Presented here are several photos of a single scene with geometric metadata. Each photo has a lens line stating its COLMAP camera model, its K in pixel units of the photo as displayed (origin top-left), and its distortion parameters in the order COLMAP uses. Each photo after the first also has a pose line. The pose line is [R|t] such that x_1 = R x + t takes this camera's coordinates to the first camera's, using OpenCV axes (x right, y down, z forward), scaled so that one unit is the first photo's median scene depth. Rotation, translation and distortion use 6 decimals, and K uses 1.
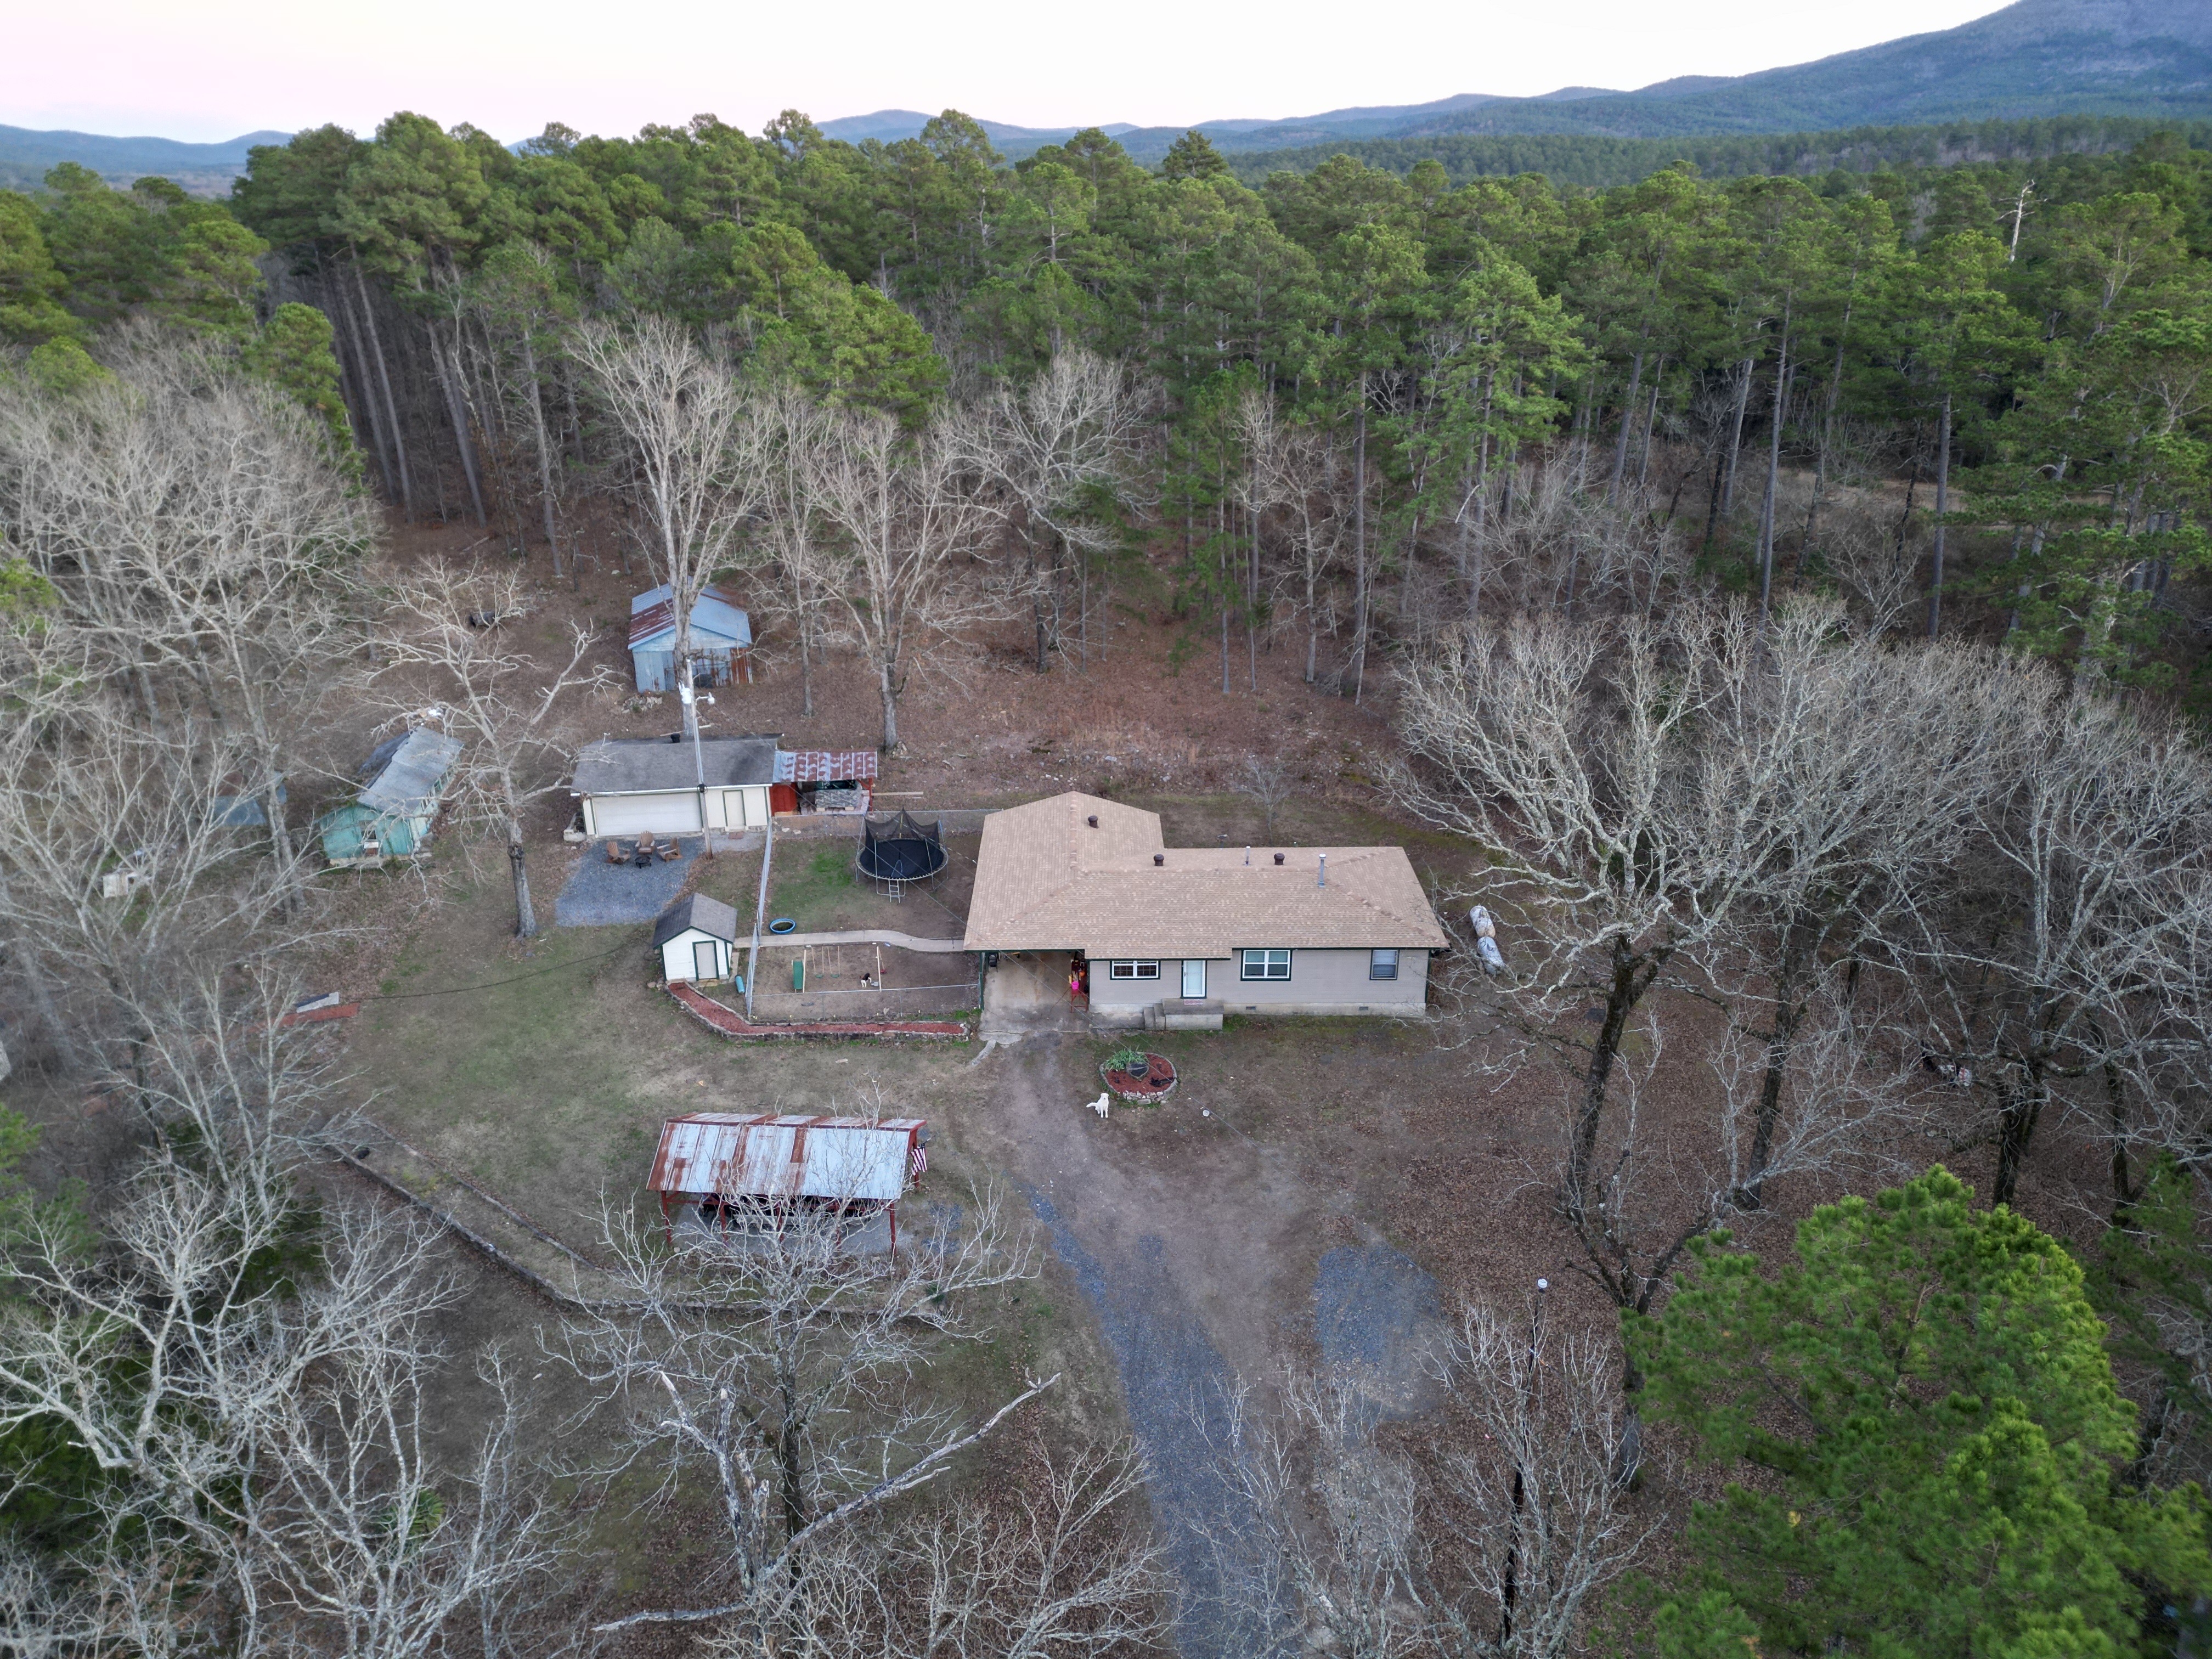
lens RADIAL K [[1526.8, 0, 1114.6], [0, 1526.8, 829.8], [0, 0, 1]] dist [0.070279, -0.061328]
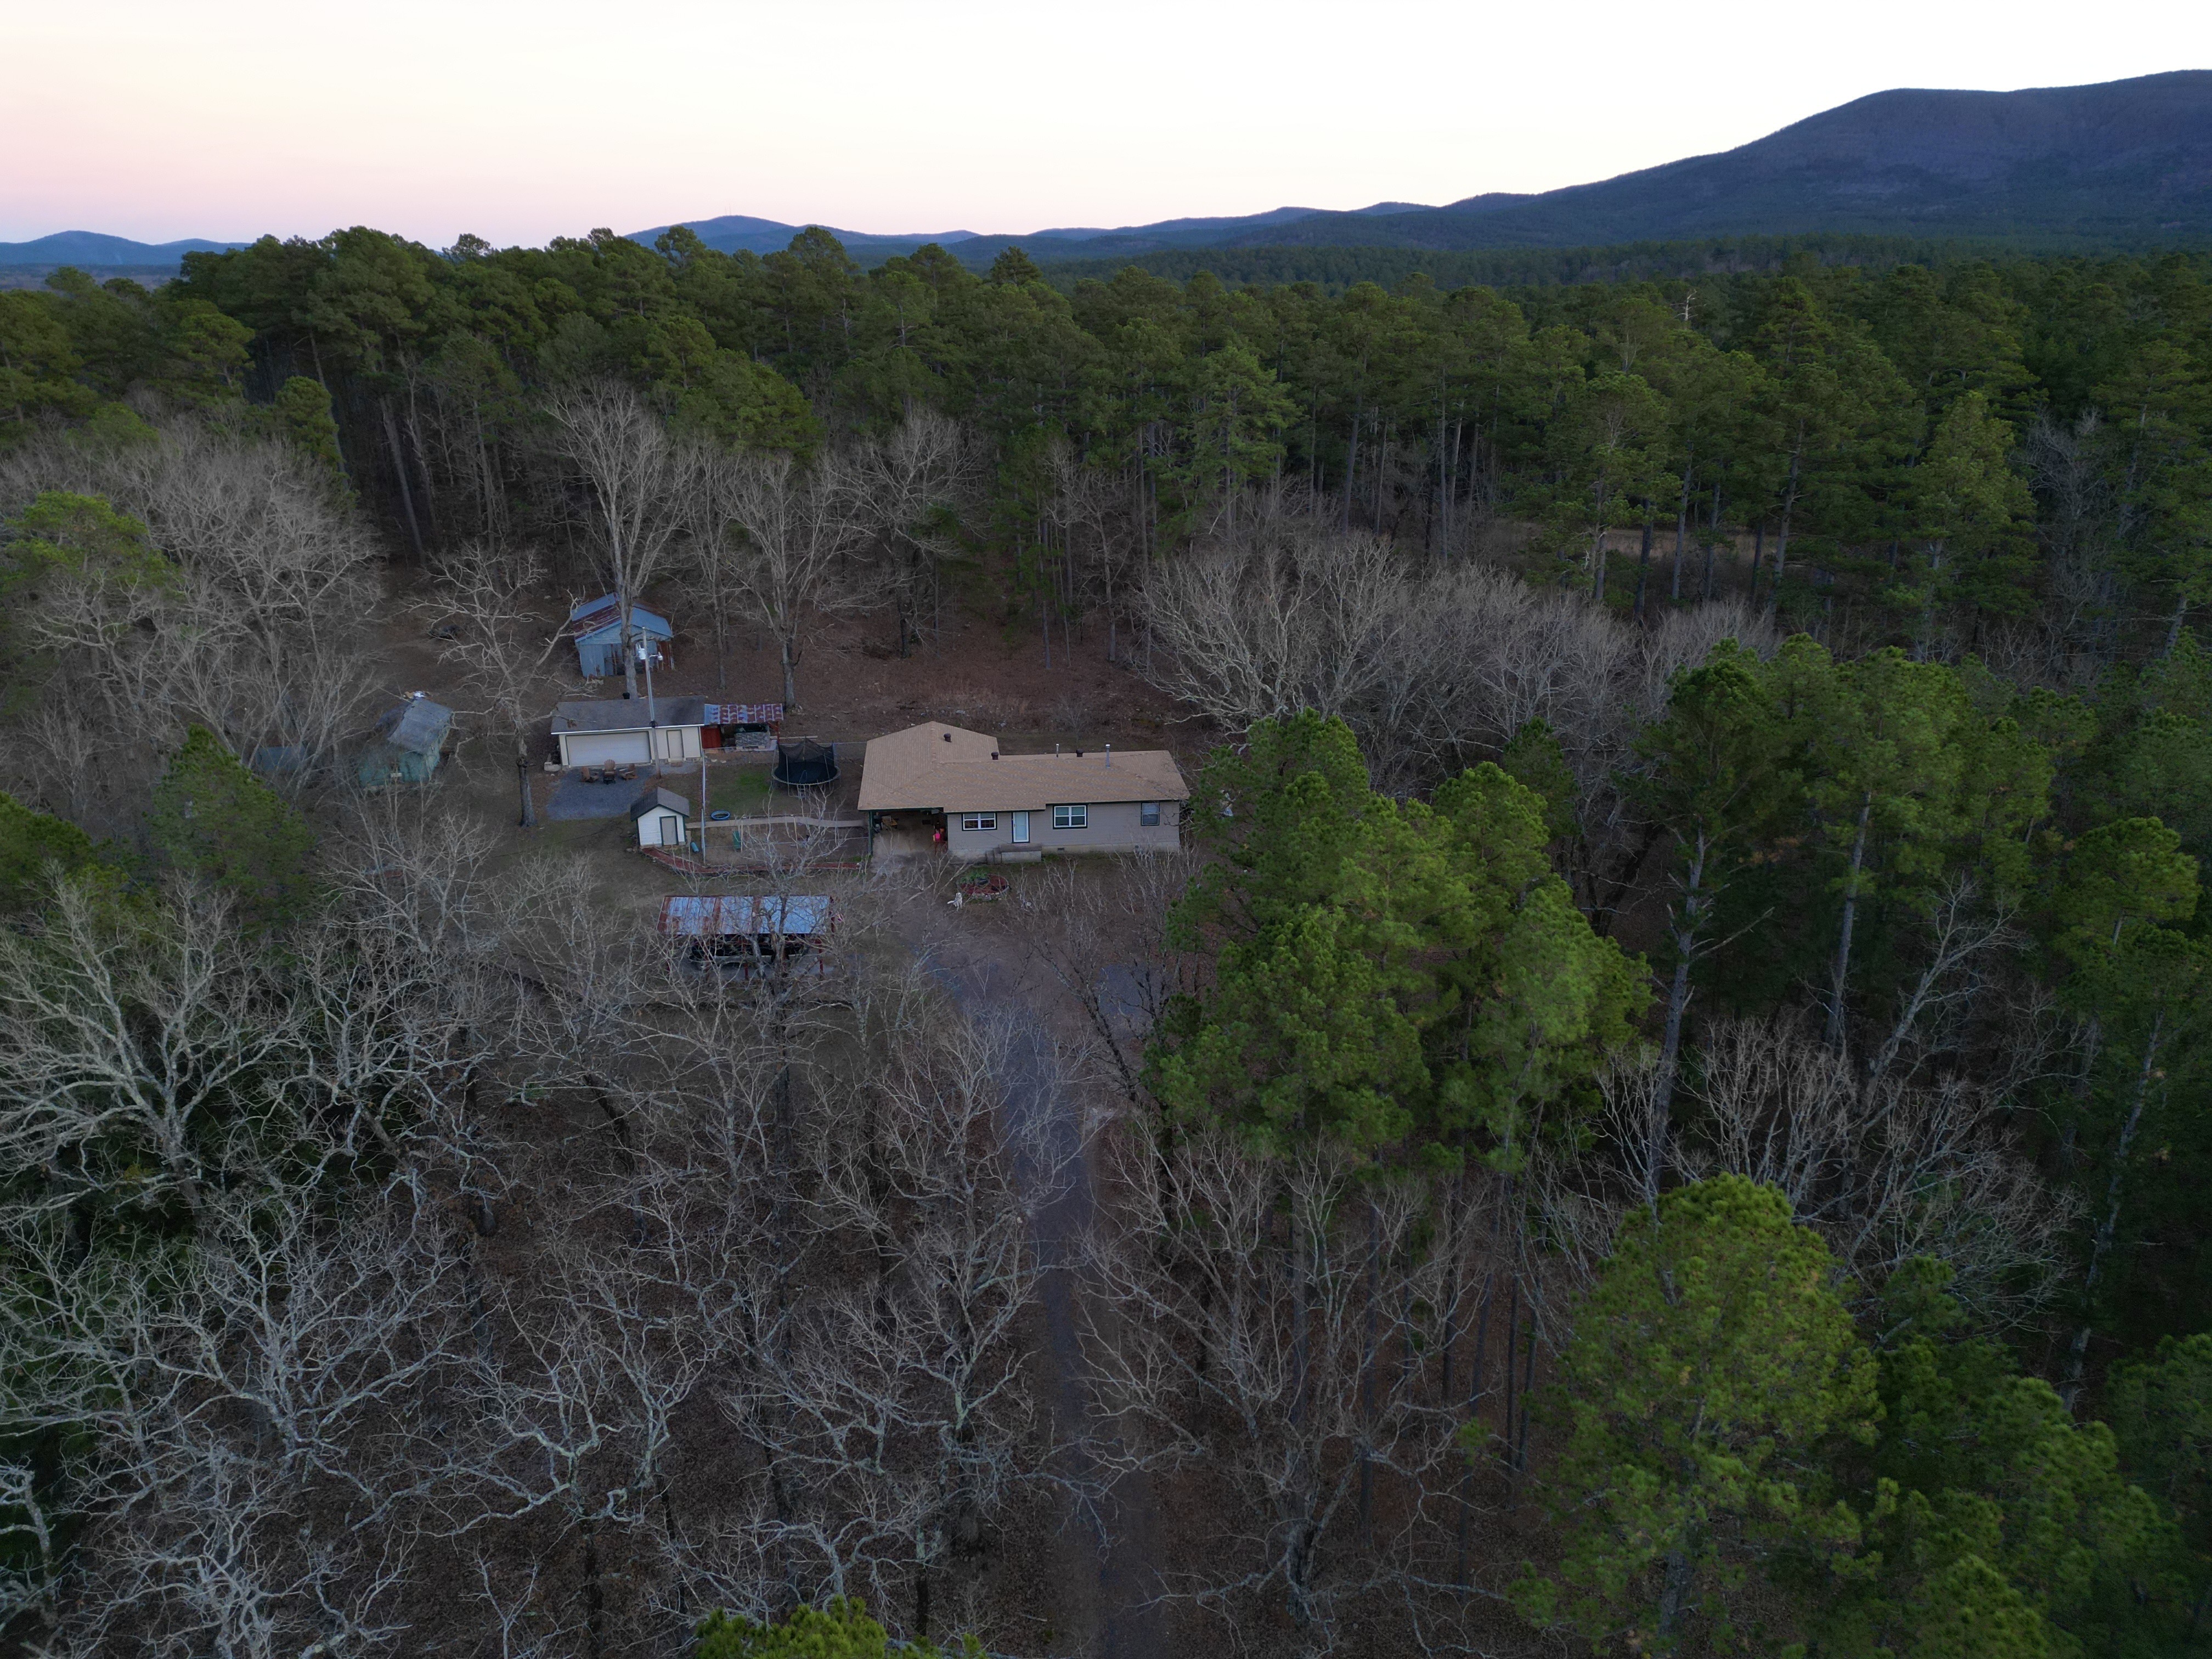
lens RADIAL K [[1526.8, 0, 1114.6], [0, 1526.8, 829.8], [0, 0, 1]] dist [0.070279, -0.061328]
pose [[0.995282, -0.029037, 0.092576, 0.005318], [0.034423, 0.997774, -0.057118, 0.136640], [-0.090711, 0.060035, 0.994066, -0.324525]]
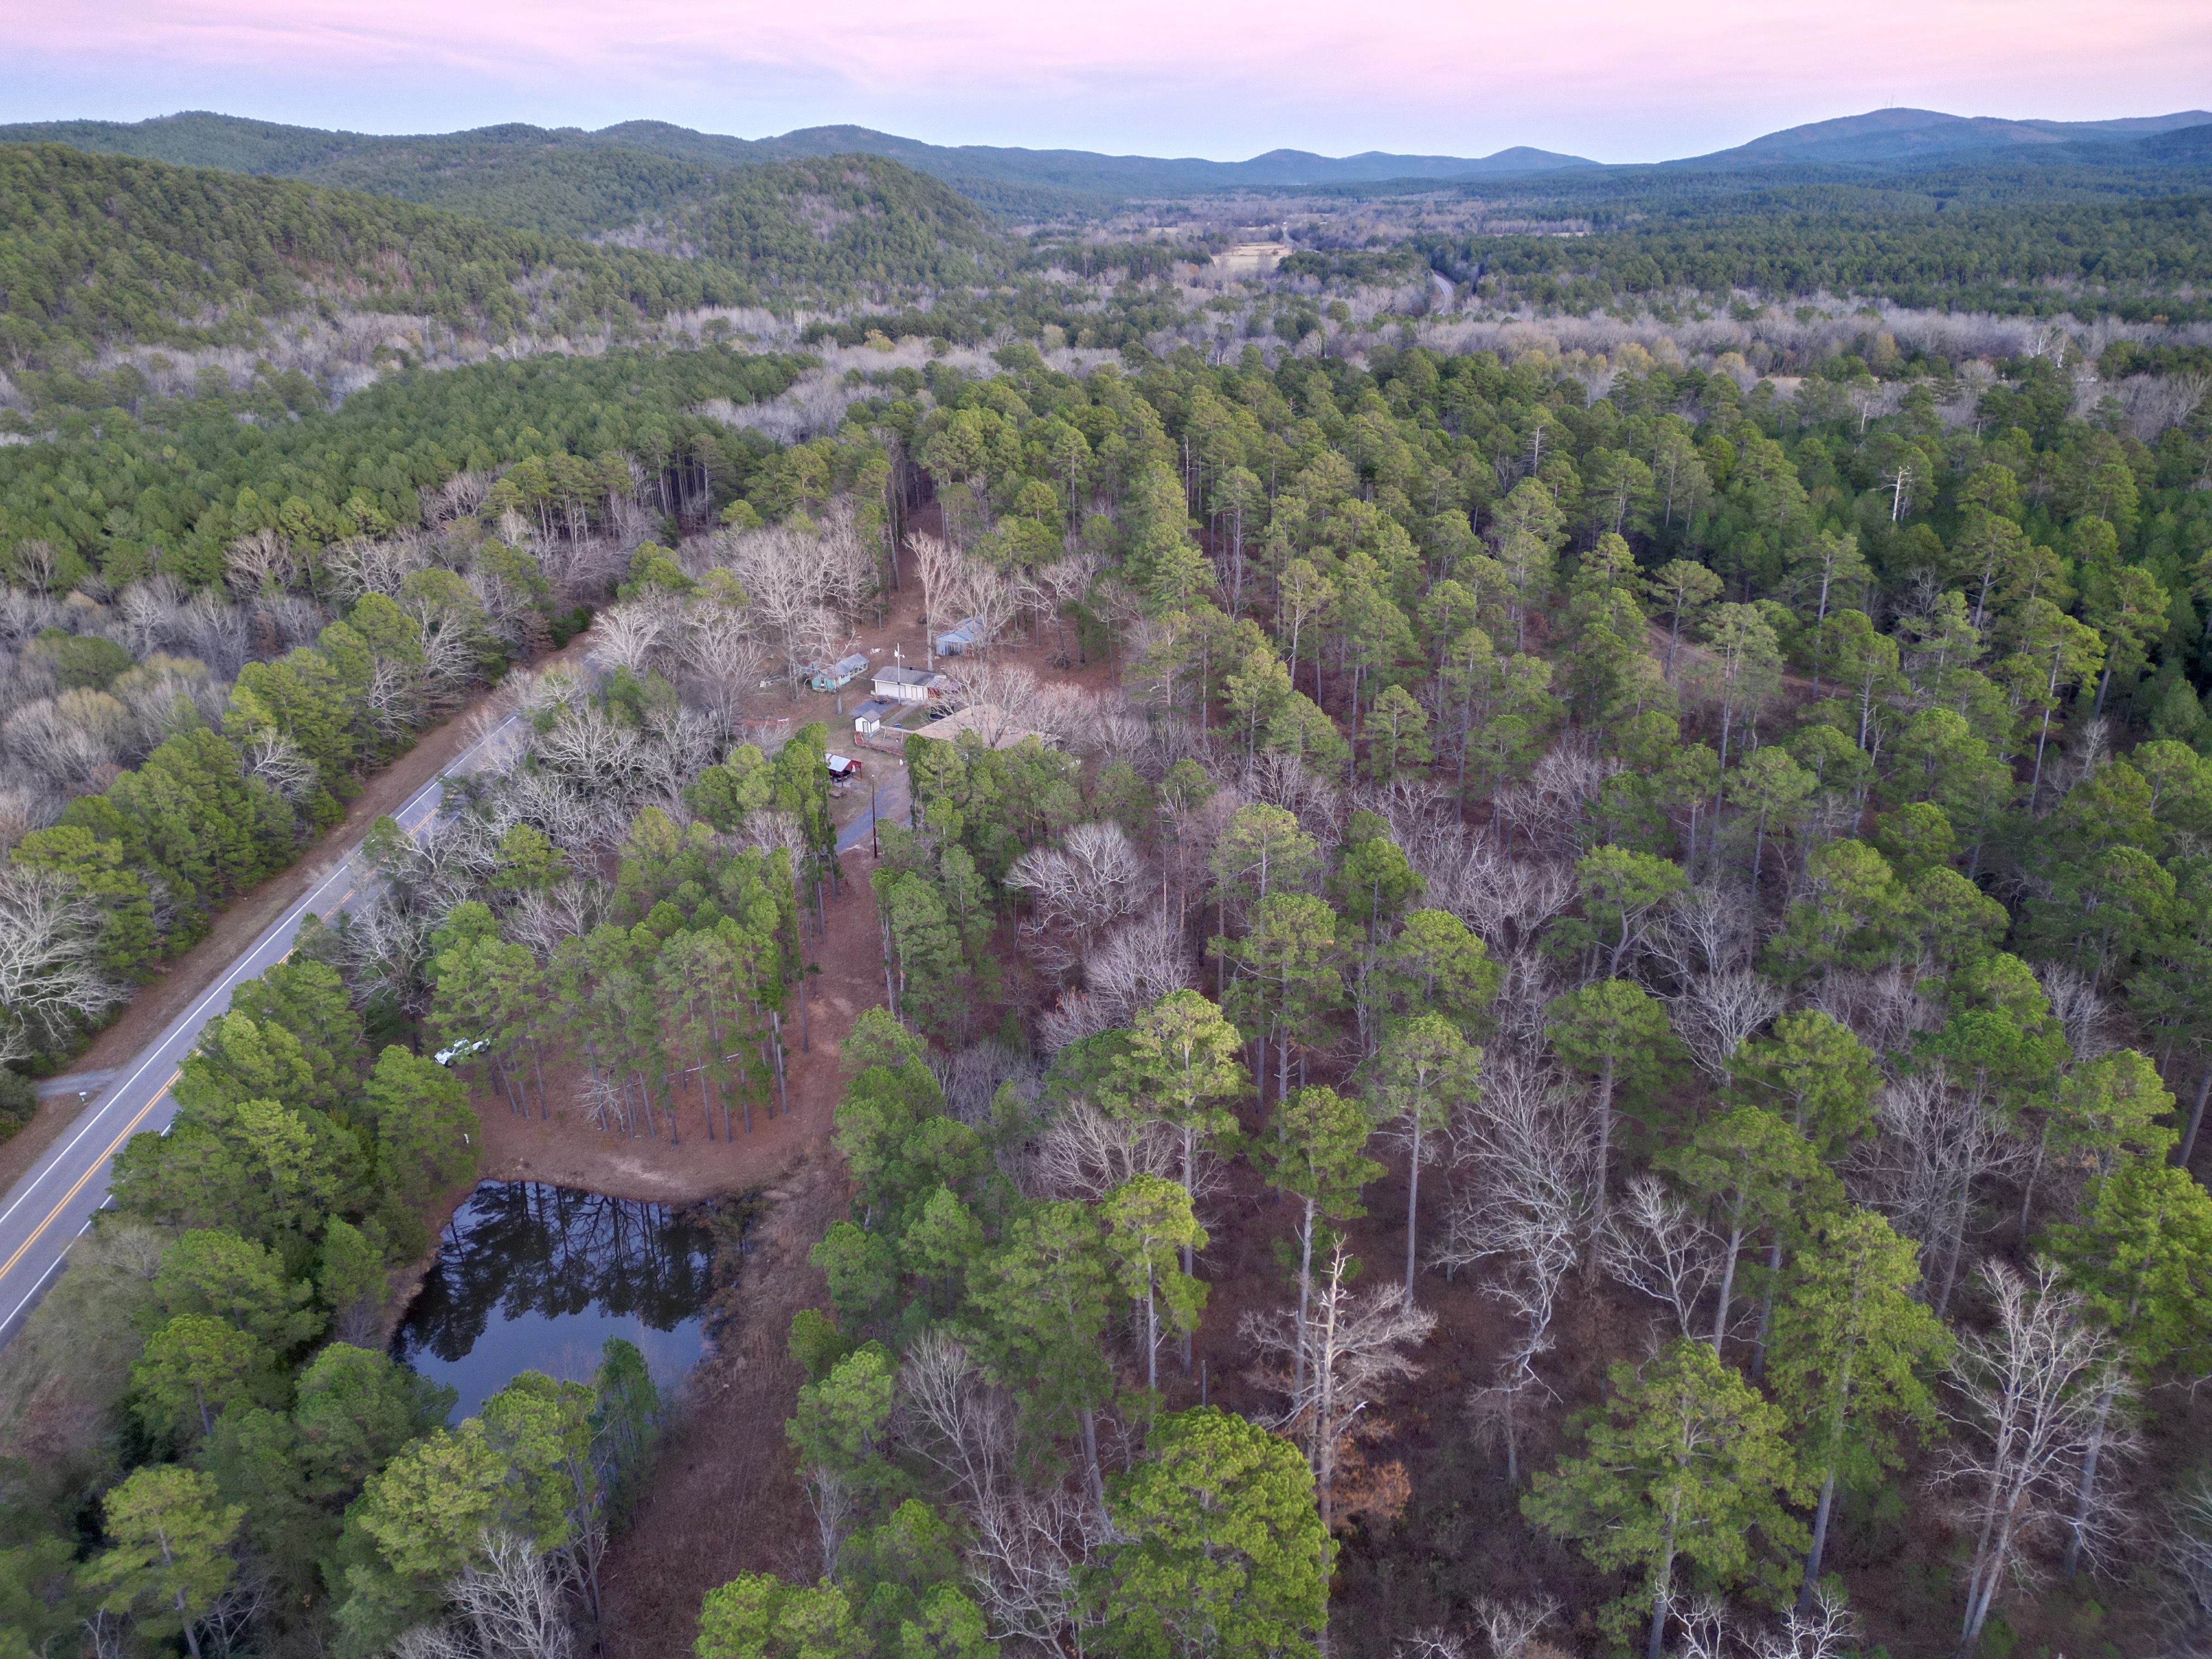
lens RADIAL K [[1526.8, 0, 1114.6], [0, 1526.8, 829.8], [0, 0, 1]] dist [0.070279, -0.061328]
pose [[0.846476, 0.209591, -0.489439, 1.525914], [-0.211440, 0.975992, 0.052265, 0.008342], [0.488643, 0.059246, 0.870470, -1.356151]]
